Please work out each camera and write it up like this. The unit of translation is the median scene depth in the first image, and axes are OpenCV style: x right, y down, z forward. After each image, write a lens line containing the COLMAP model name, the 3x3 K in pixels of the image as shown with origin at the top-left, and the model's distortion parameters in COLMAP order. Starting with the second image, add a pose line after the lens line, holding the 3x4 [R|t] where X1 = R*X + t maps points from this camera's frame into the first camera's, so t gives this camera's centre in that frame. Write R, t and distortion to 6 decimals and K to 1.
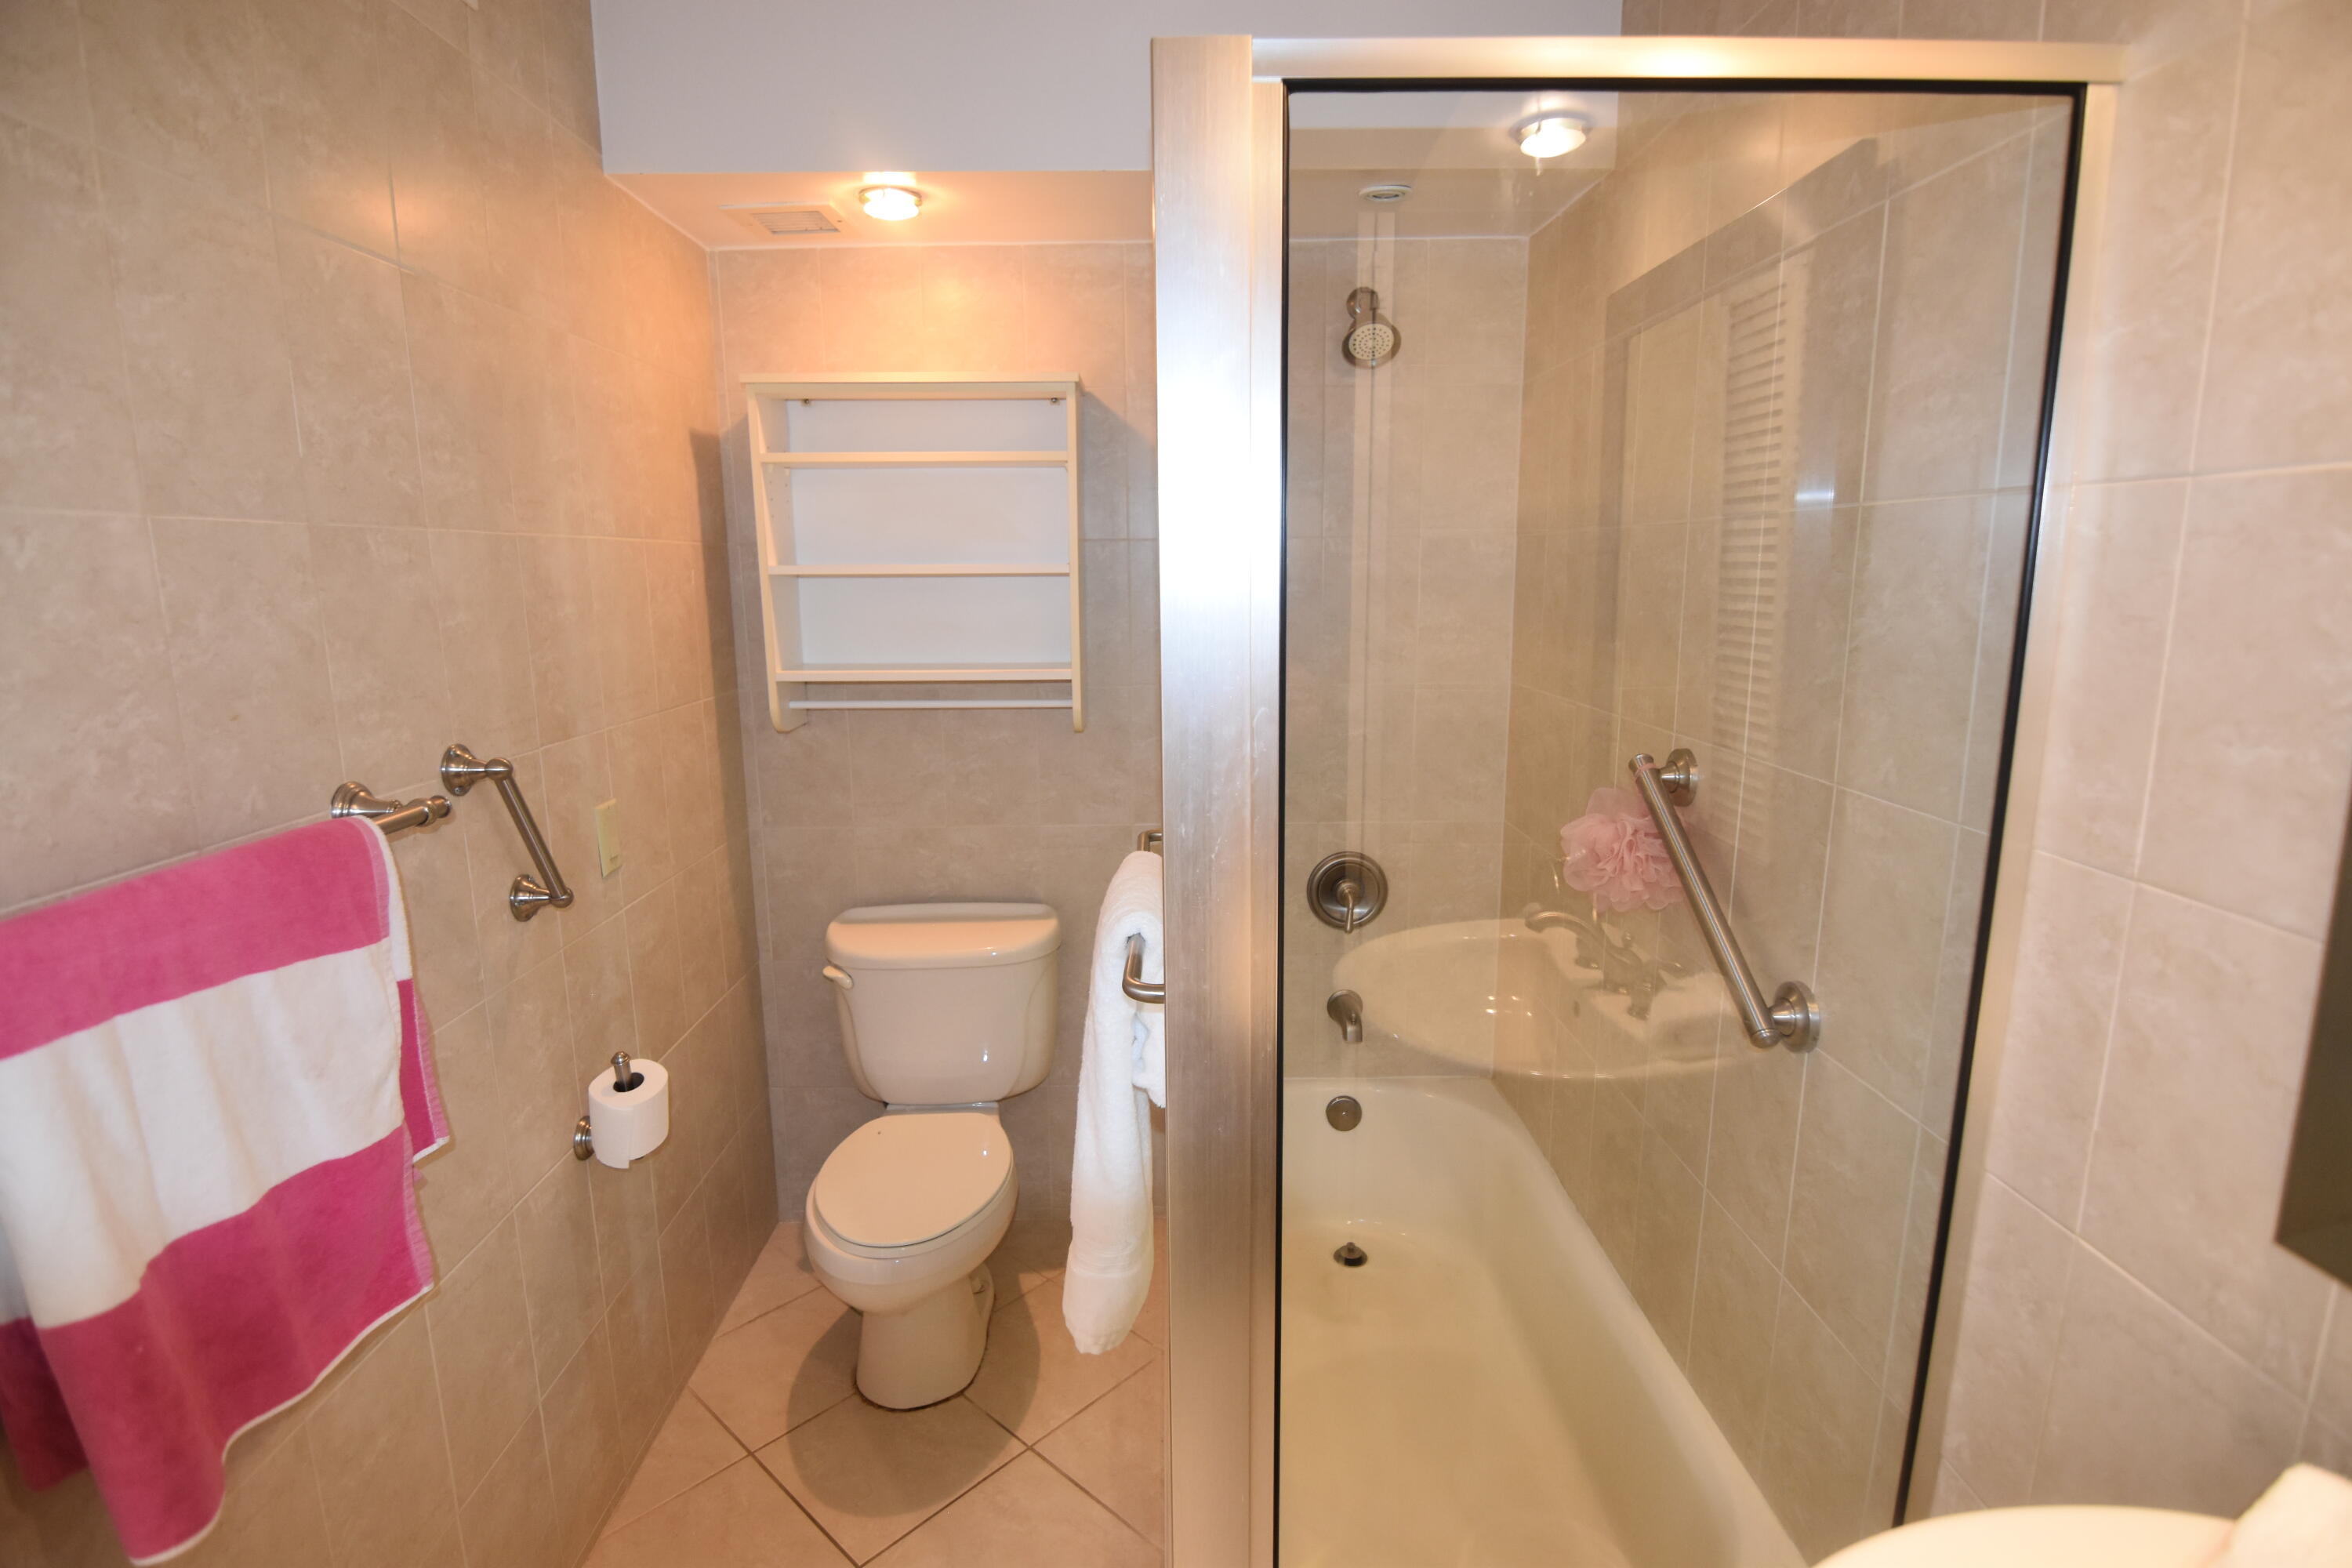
lens RADIAL K [[1153.9, 0, 1172.0], [0, 1153.9, 786.3], [0, 0, 1]] dist [-0.005930, -0.010696]
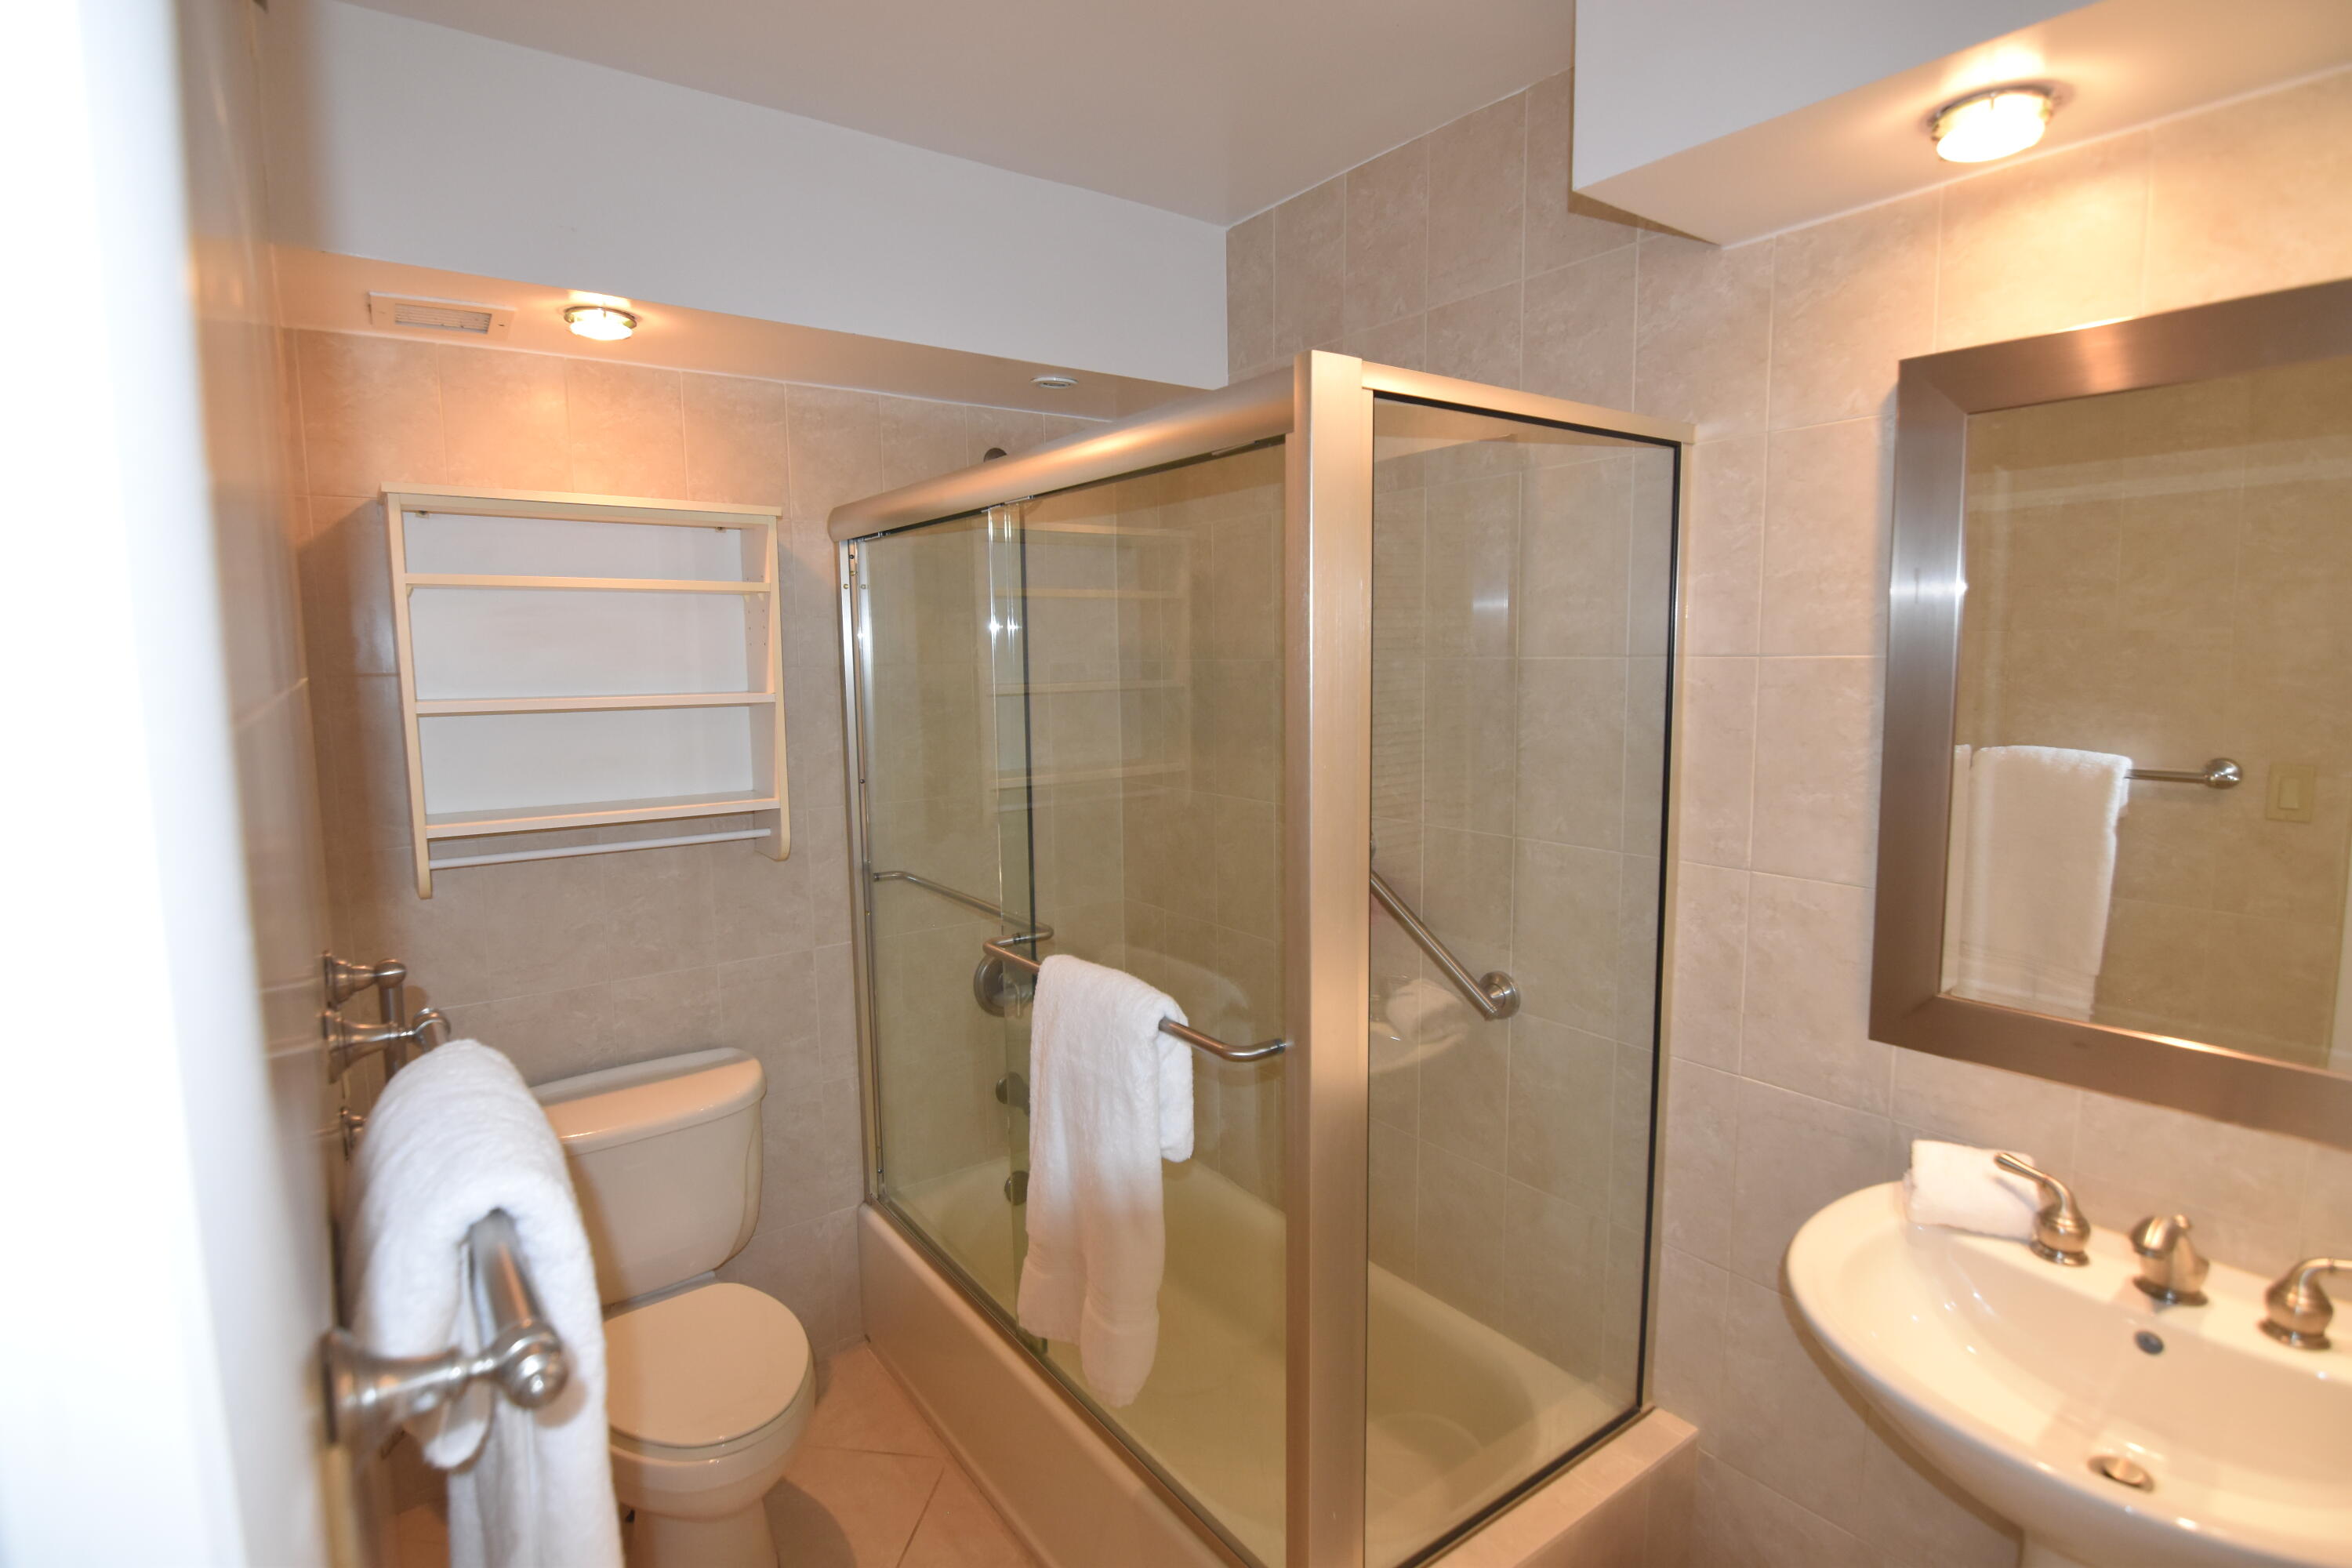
lens RADIAL K [[1151.8, 0, 1172.5], [0, 1151.8, 785.5], [0, 0, 1]] dist [0.005456, -0.020103]
pose [[0.813594, -0.068727, 0.577357, -0.653632], [0.114624, 0.992461, -0.043385, -0.053002], [-0.570023, 0.101477, 0.815338, -0.000062]]
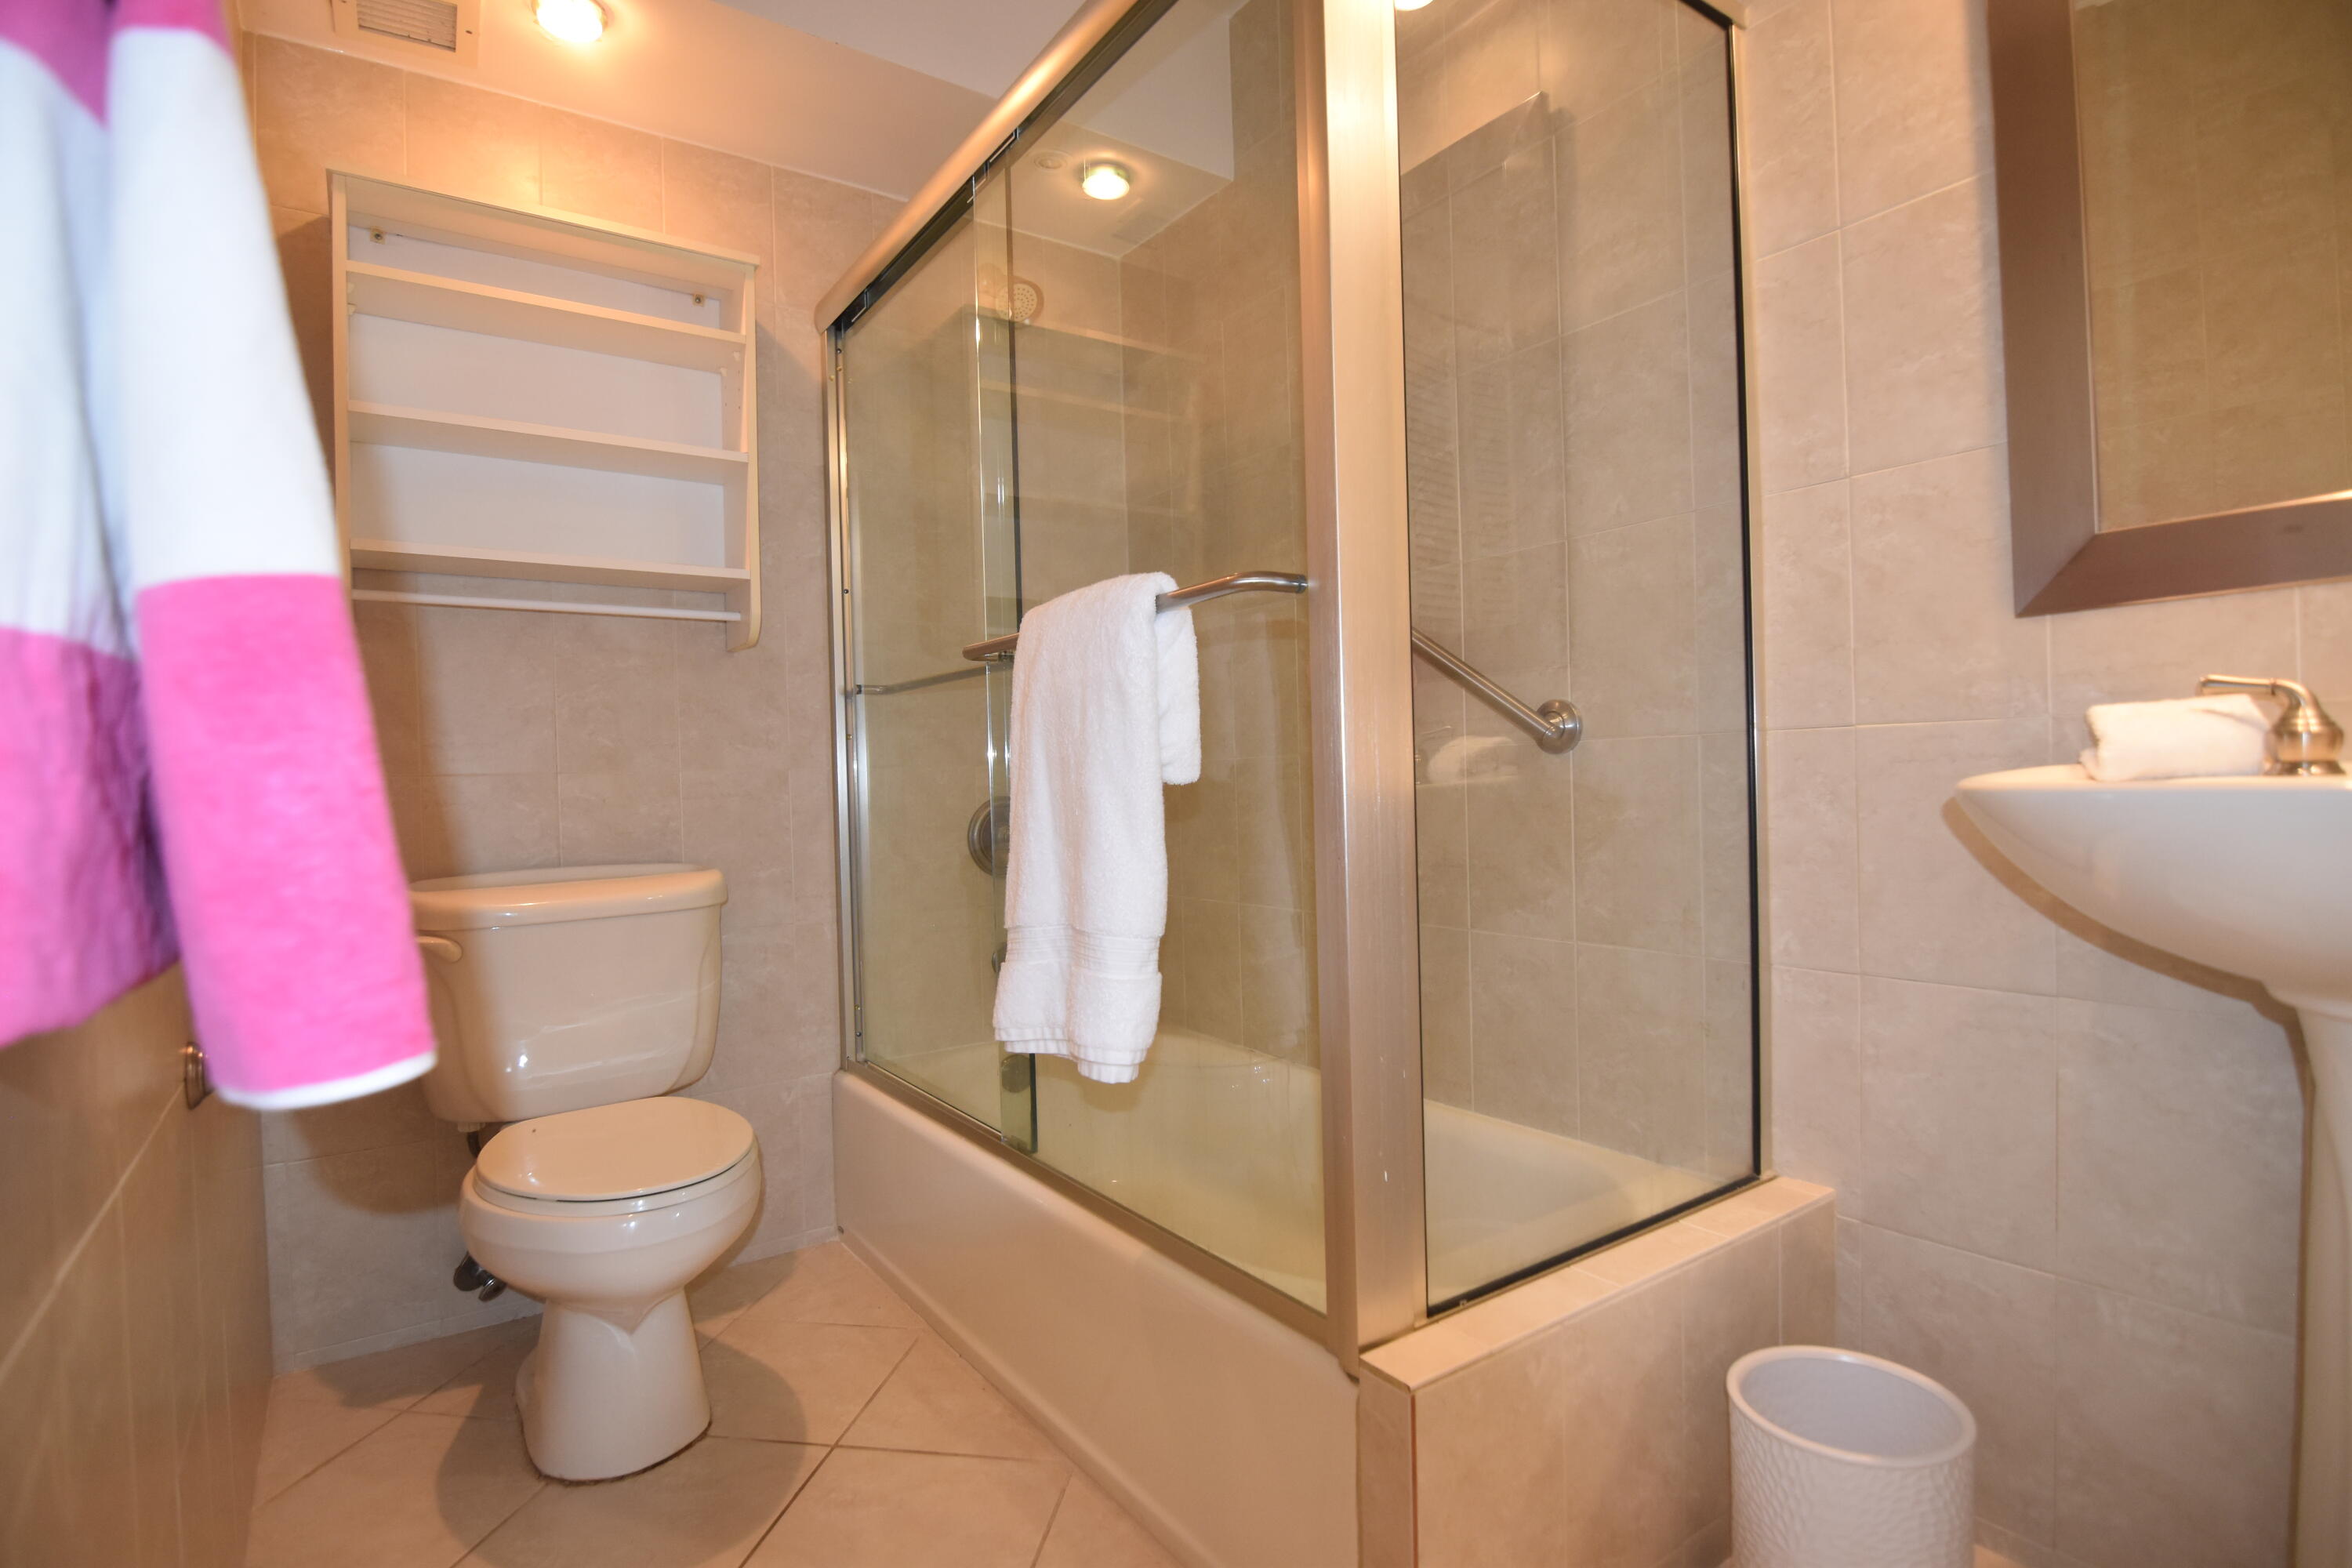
lens RADIAL K [[1153.9, 0, 1172.0], [0, 1153.9, 786.3], [0, 0, 1]] dist [-0.005930, -0.010696]
pose [[0.826555, -0.016388, 0.562617, -0.552710], [0.125477, 0.979786, -0.155802, 0.421102], [-0.548691, 0.199374, 0.811904, 0.206399]]
